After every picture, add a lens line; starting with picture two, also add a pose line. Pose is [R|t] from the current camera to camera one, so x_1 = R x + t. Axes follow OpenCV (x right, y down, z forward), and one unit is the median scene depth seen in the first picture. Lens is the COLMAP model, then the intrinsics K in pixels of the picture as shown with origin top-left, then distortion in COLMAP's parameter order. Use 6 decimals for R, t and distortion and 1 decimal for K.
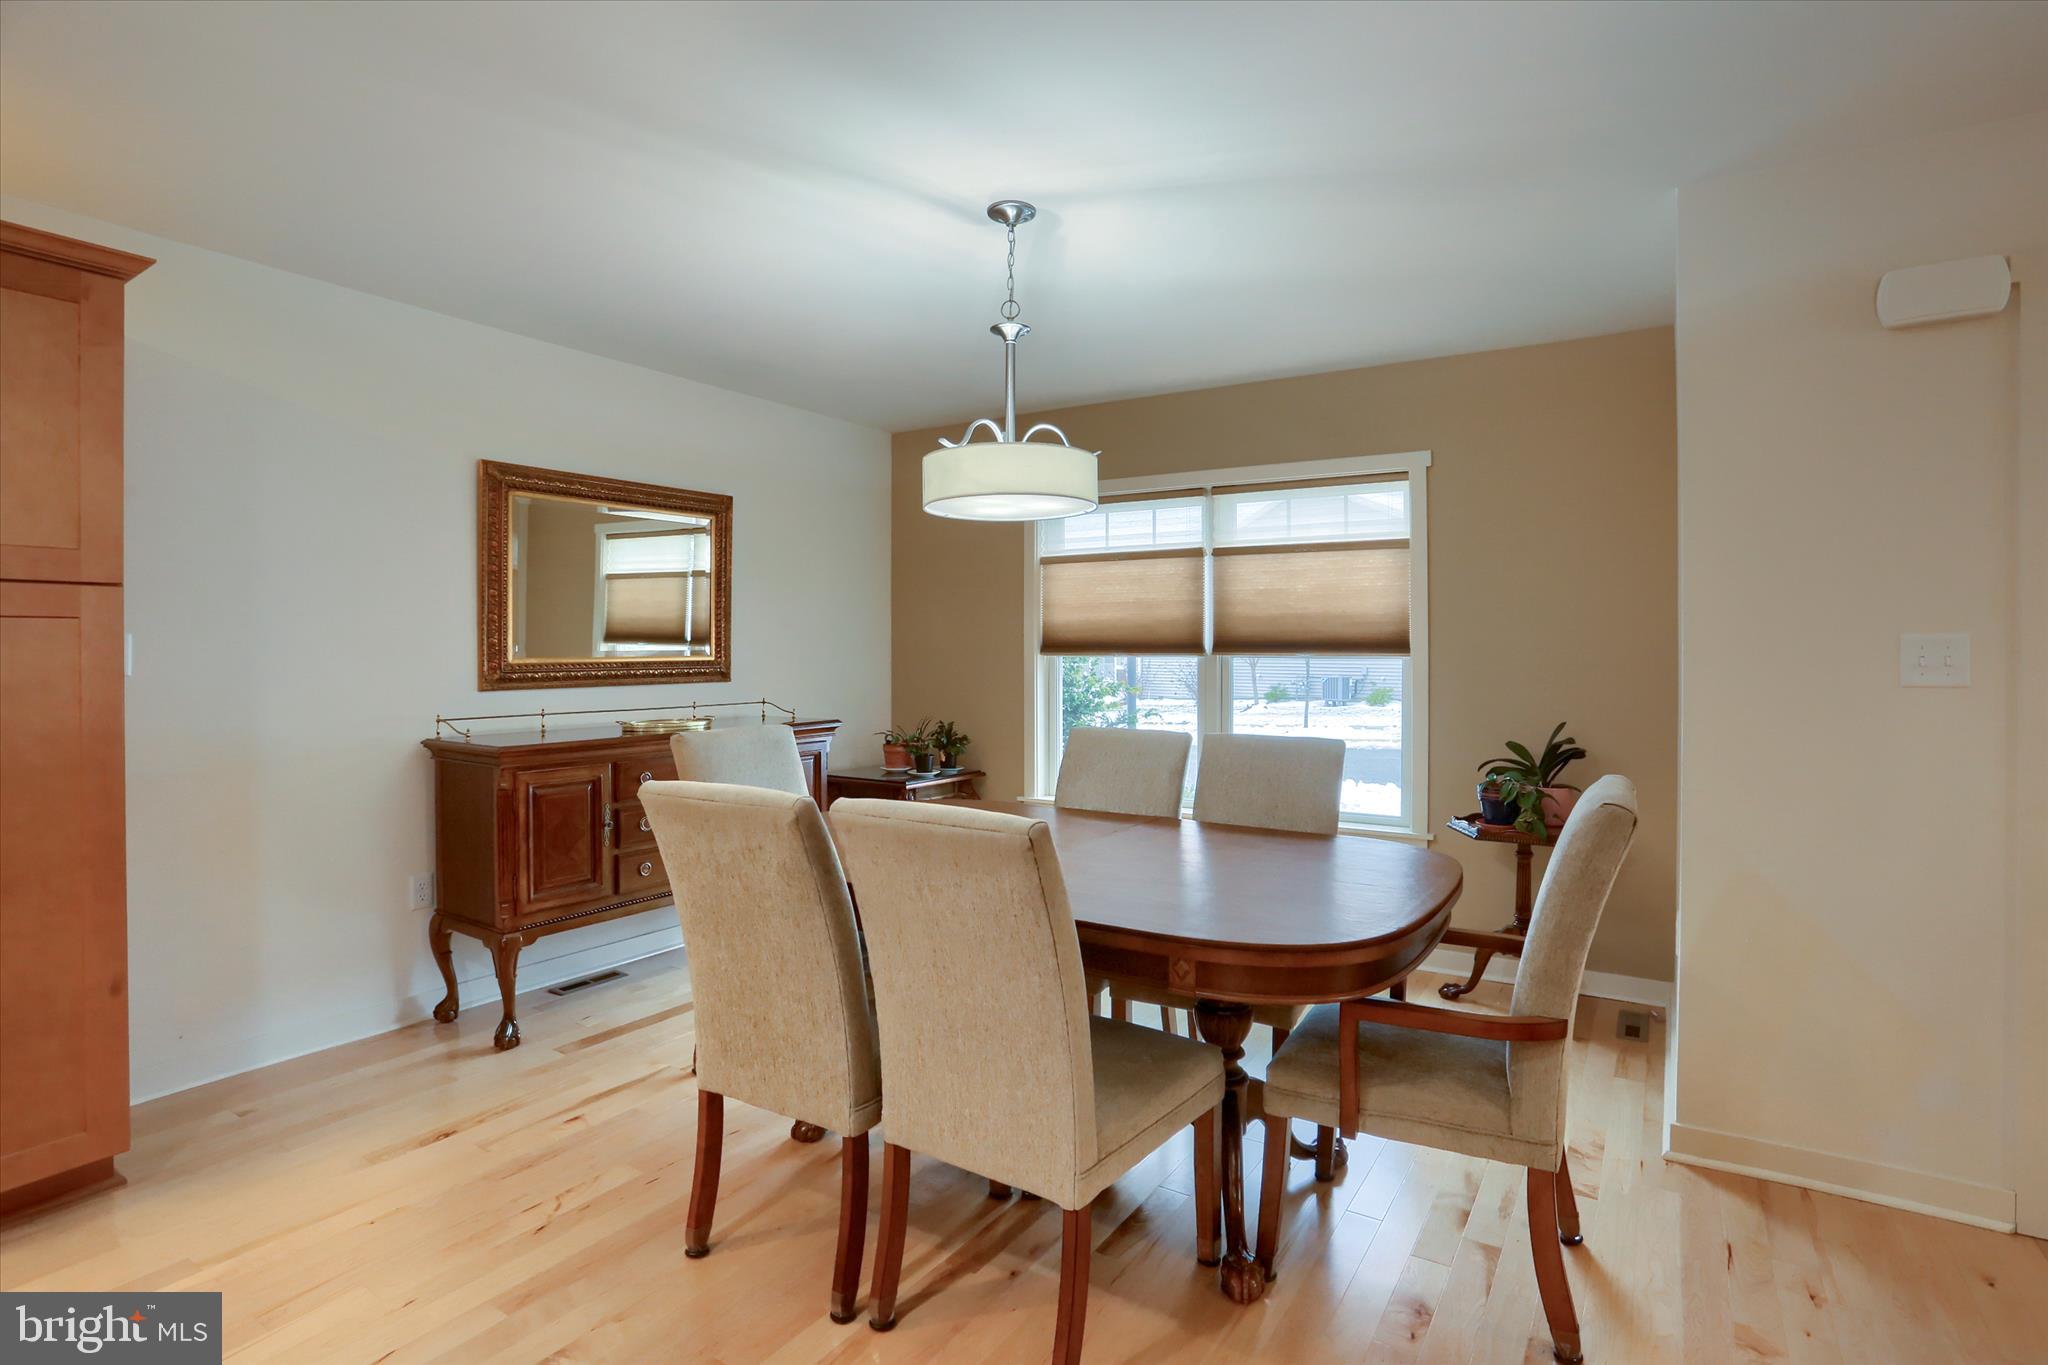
lens RADIAL K [[1037.5, 0, 1059.5], [0, 1037.5, 663.9], [0, 0, 1]] dist [-0.052915, 0.031184]
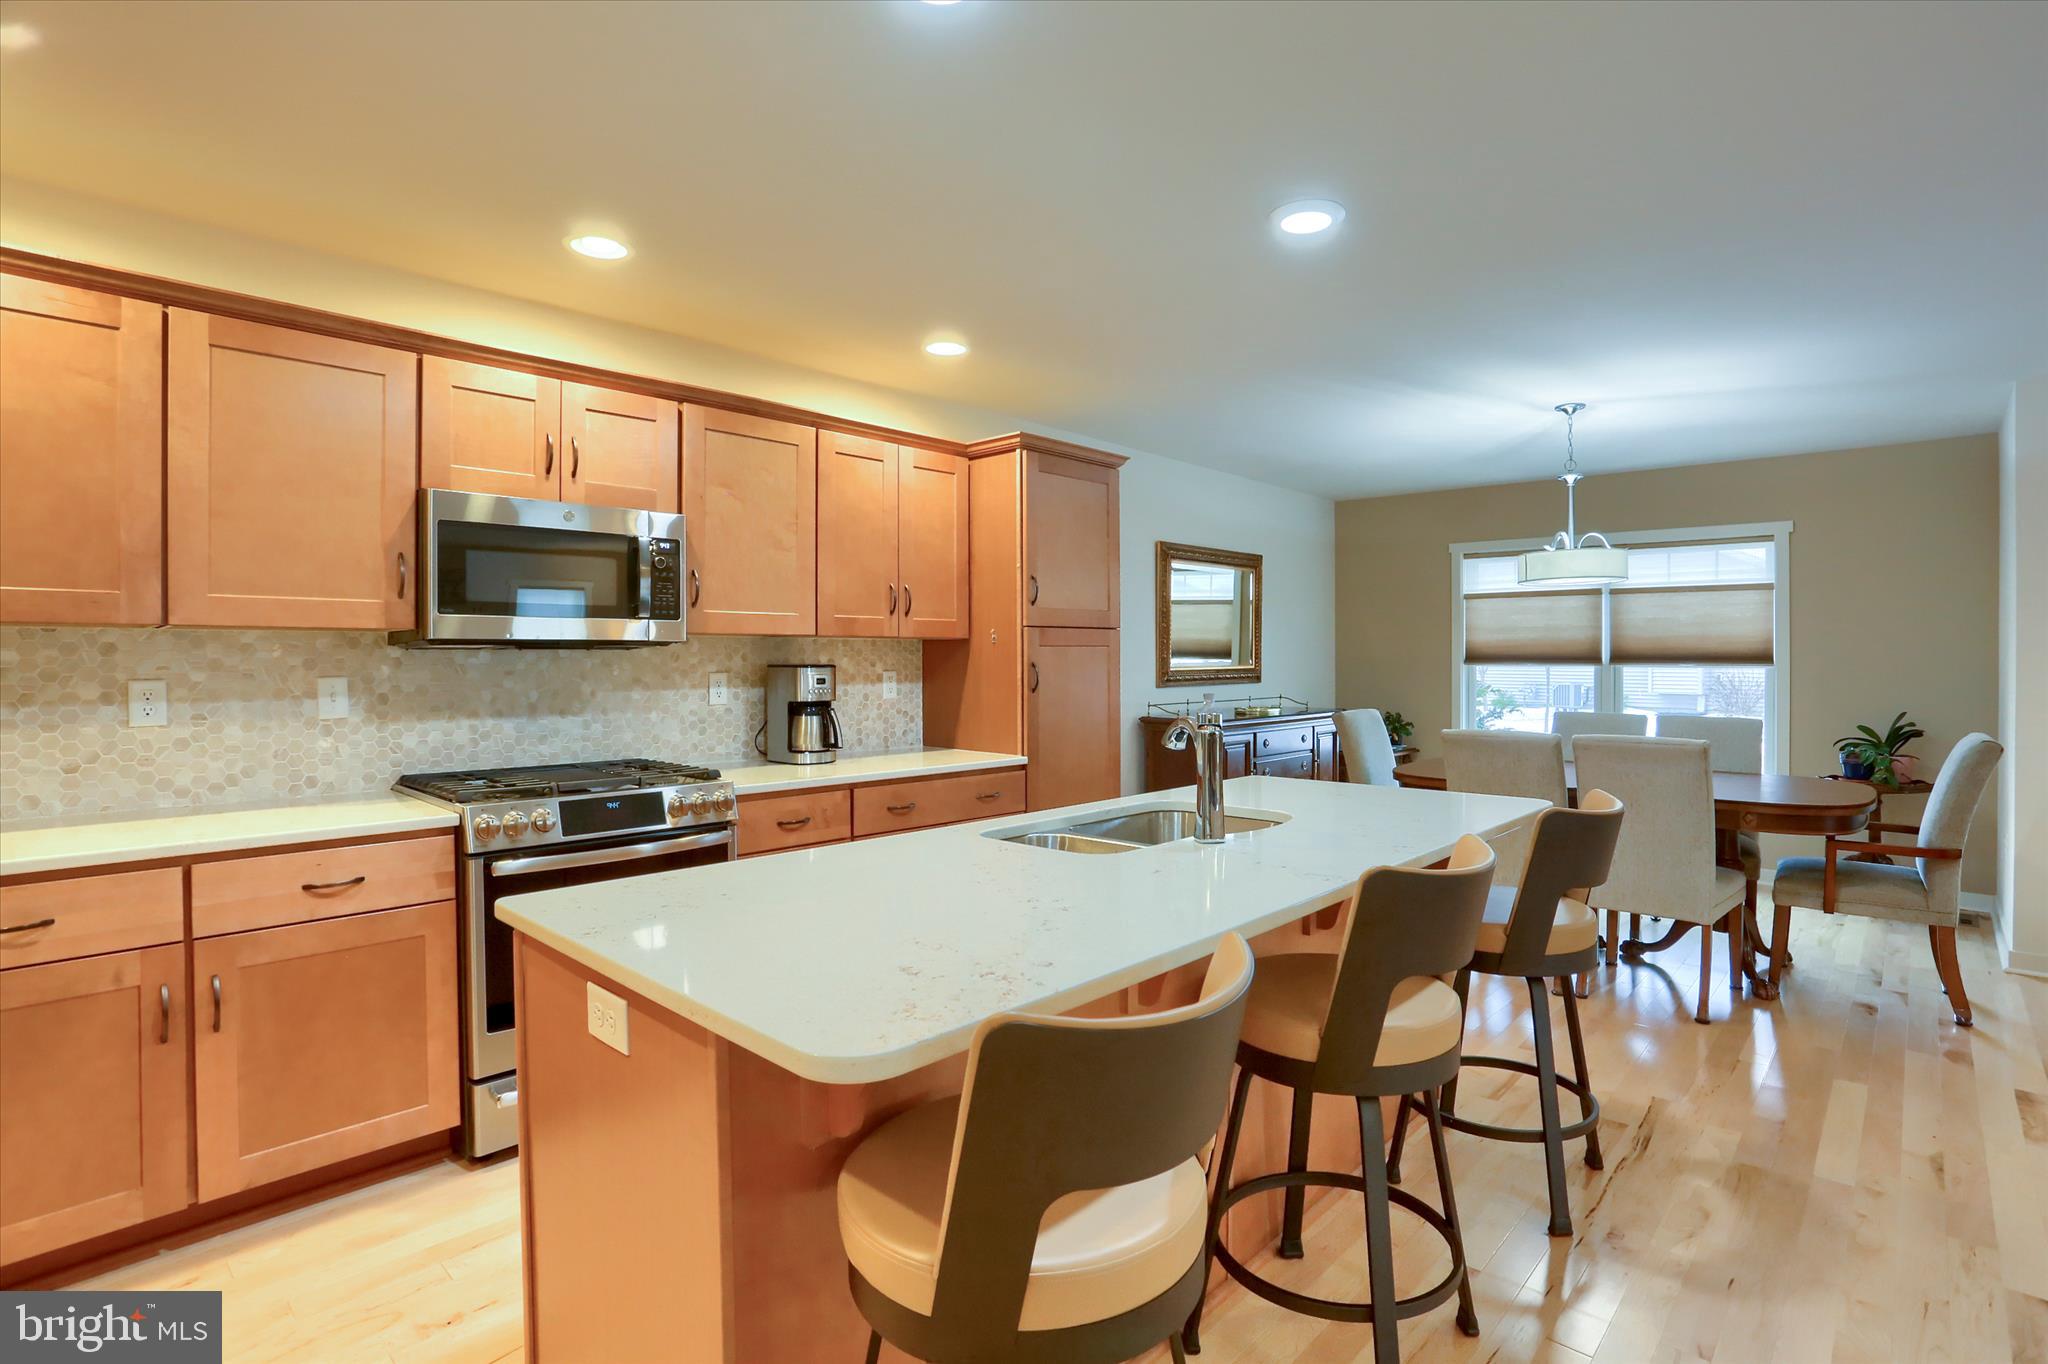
lens RADIAL K [[1037.5, 0, 1059.5], [0, 1037.5, 663.4], [0, 0, 1]] dist [-0.052915, 0.031184]
pose [[0.985912, 0.001219, -0.167261, -0.375828], [-0.002412, 0.999973, -0.006932, 0.000864], [0.167248, 0.007238, 0.985888, -0.516699]]
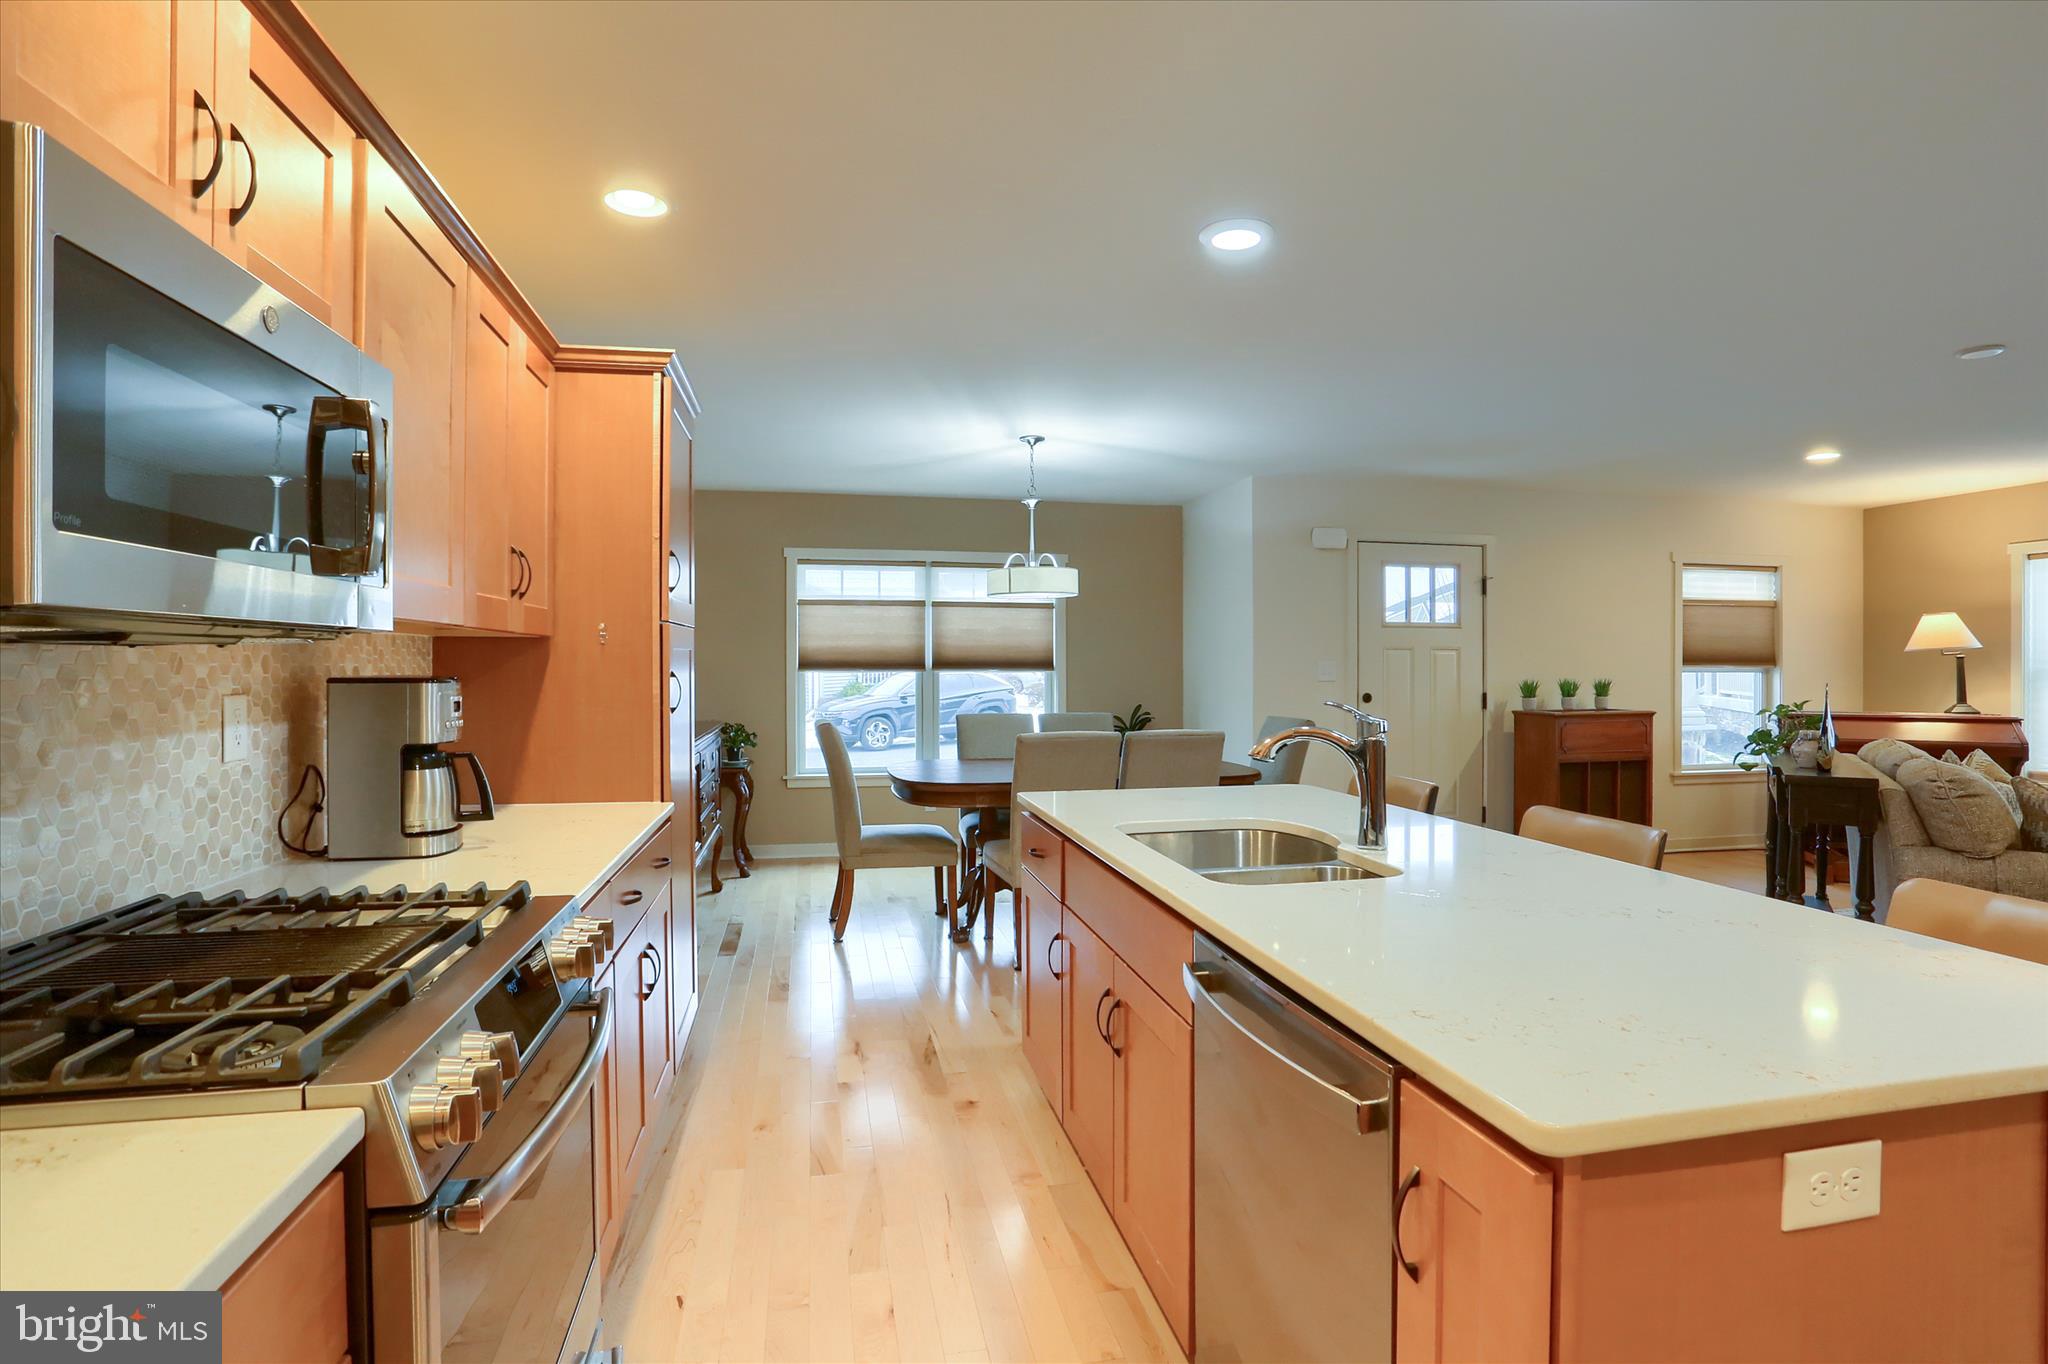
lens RADIAL K [[1037.5, 0, 1059.5], [0, 1037.5, 663.4], [0, 0, 1]] dist [-0.052915, 0.031184]
pose [[0.710795, 0.001118, 0.703398, -0.858791], [0.007712, 0.999926, -0.009382, -0.003353], [-0.703356, 0.012094, 0.710734, -0.246504]]
